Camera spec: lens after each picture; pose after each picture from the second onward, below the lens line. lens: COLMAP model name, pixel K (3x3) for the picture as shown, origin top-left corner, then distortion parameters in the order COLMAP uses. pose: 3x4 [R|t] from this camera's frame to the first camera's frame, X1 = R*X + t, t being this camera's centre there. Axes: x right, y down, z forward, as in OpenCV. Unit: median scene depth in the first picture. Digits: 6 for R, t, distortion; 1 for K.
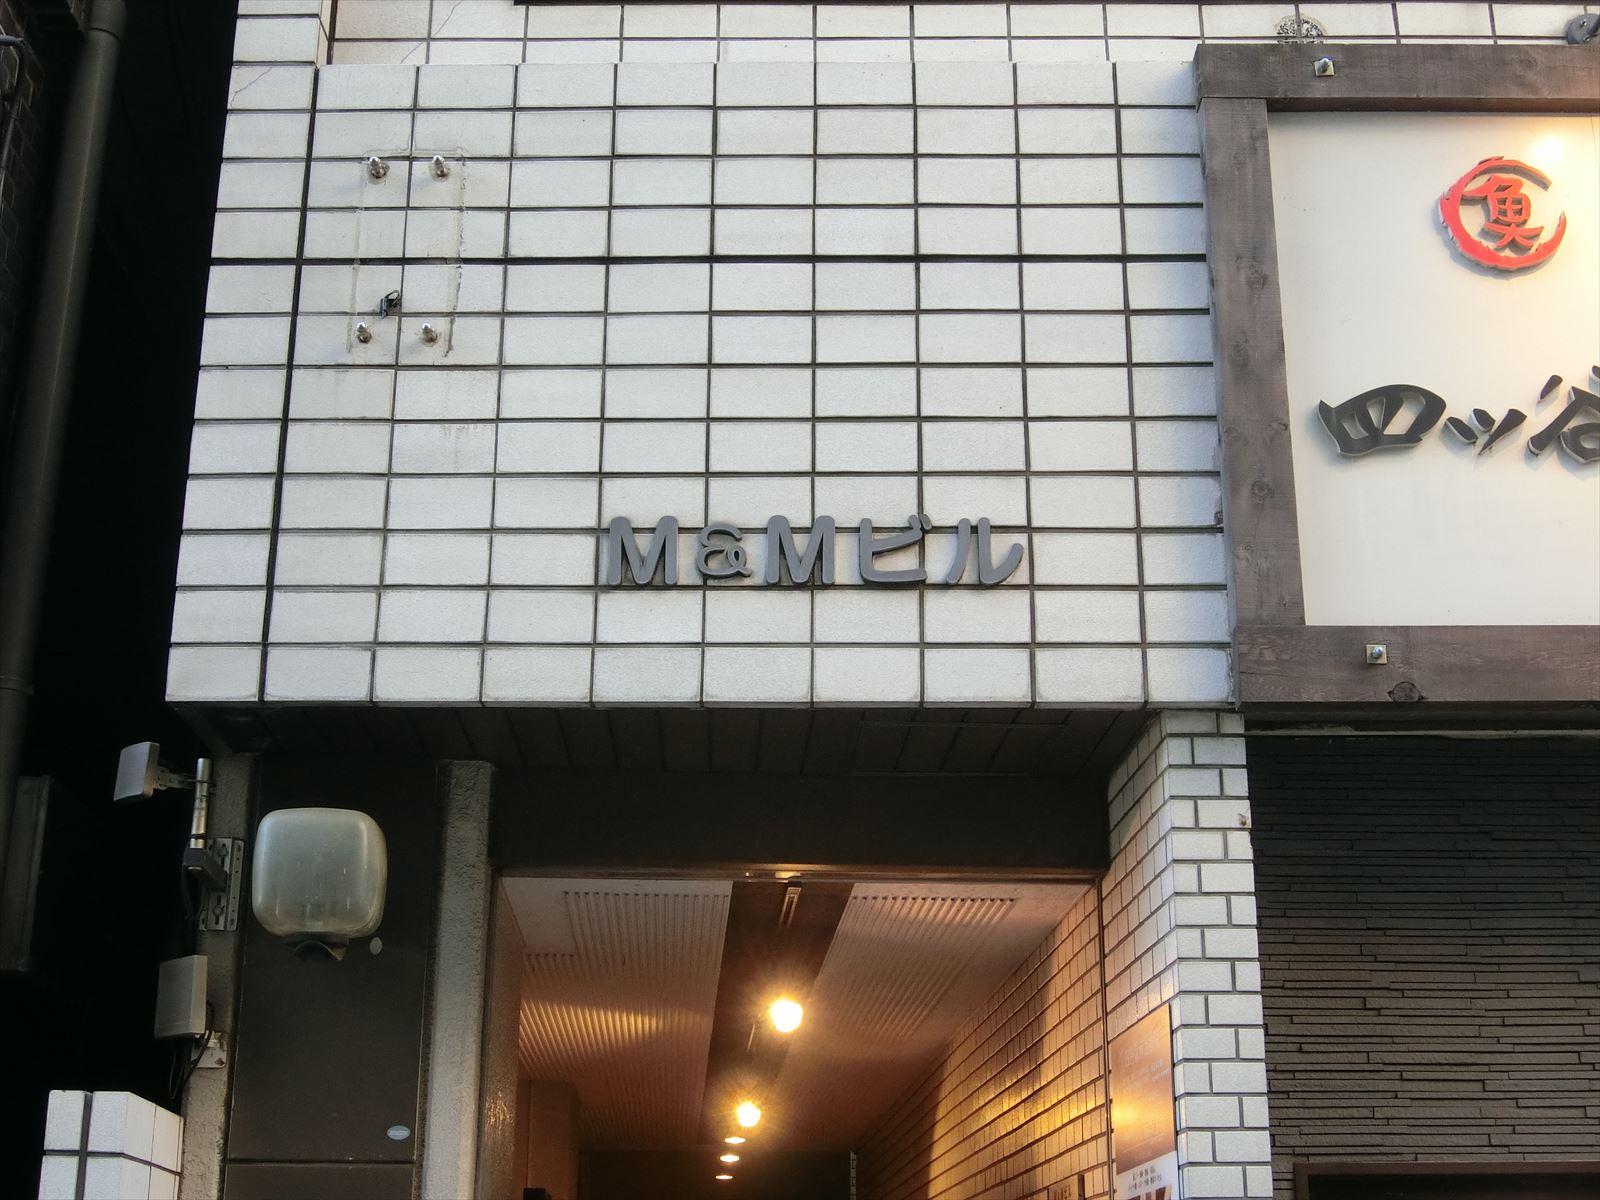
lens RADIAL K [[2155.2, 0, 800.0], [0, 2155.2, 600.0], [0, 0, 1]] dist [-0.022741, -0.128511]
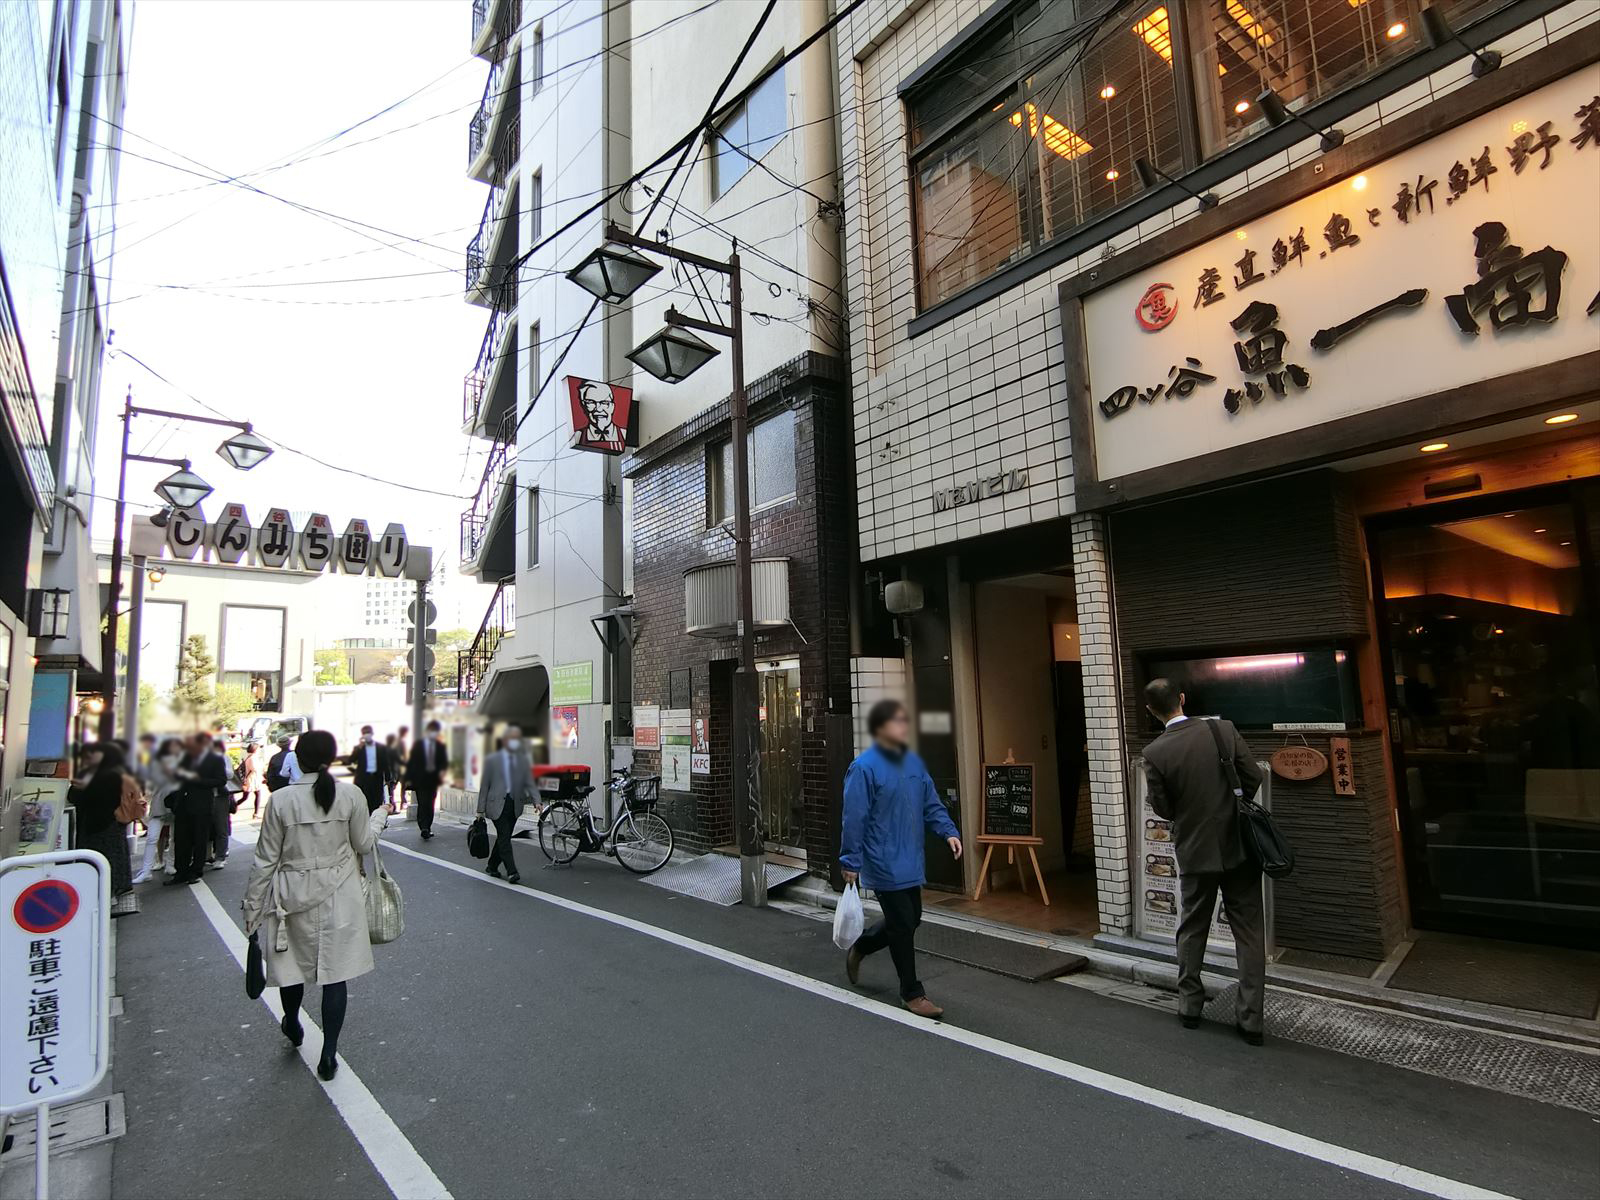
lens RADIAL K [[872.2, 0, 800.0], [0, 872.2, 600.0], [0, 0, 1]] dist [-0.000034, 0.000557]
pose [[0.608188, -0.122084, -0.784349, 0.901527], [0.292442, 0.953063, 0.078416, -0.047170], [0.737961, -0.277068, 0.615343, -0.114967]]
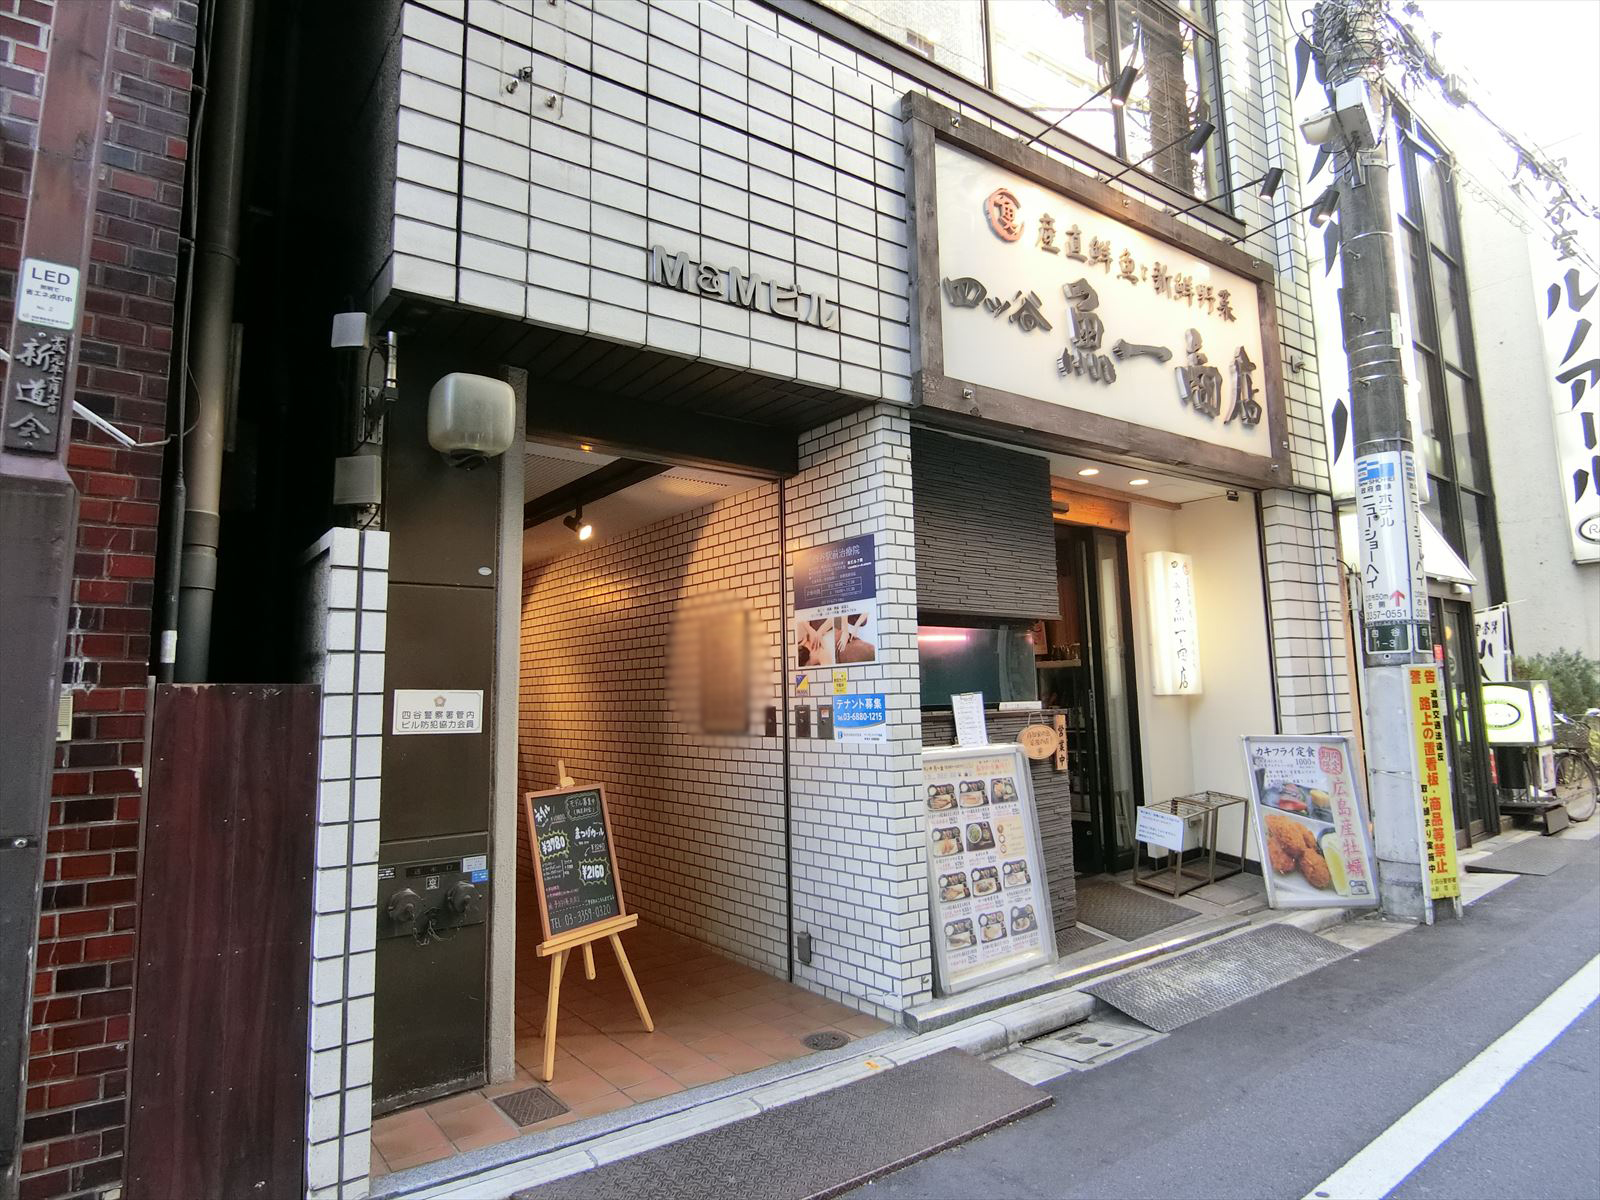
lens RADIAL K [[899.6, 0, 794.5], [0, 899.6, 587.7], [0, 0, 1]] dist [0.000859, -0.014417]
pose [[0.813774, 0.051593, 0.578887, -0.415573], [-0.167200, 0.974725, 0.148172, 0.111448], [-0.556611, -0.217368, 0.801833, 0.268342]]
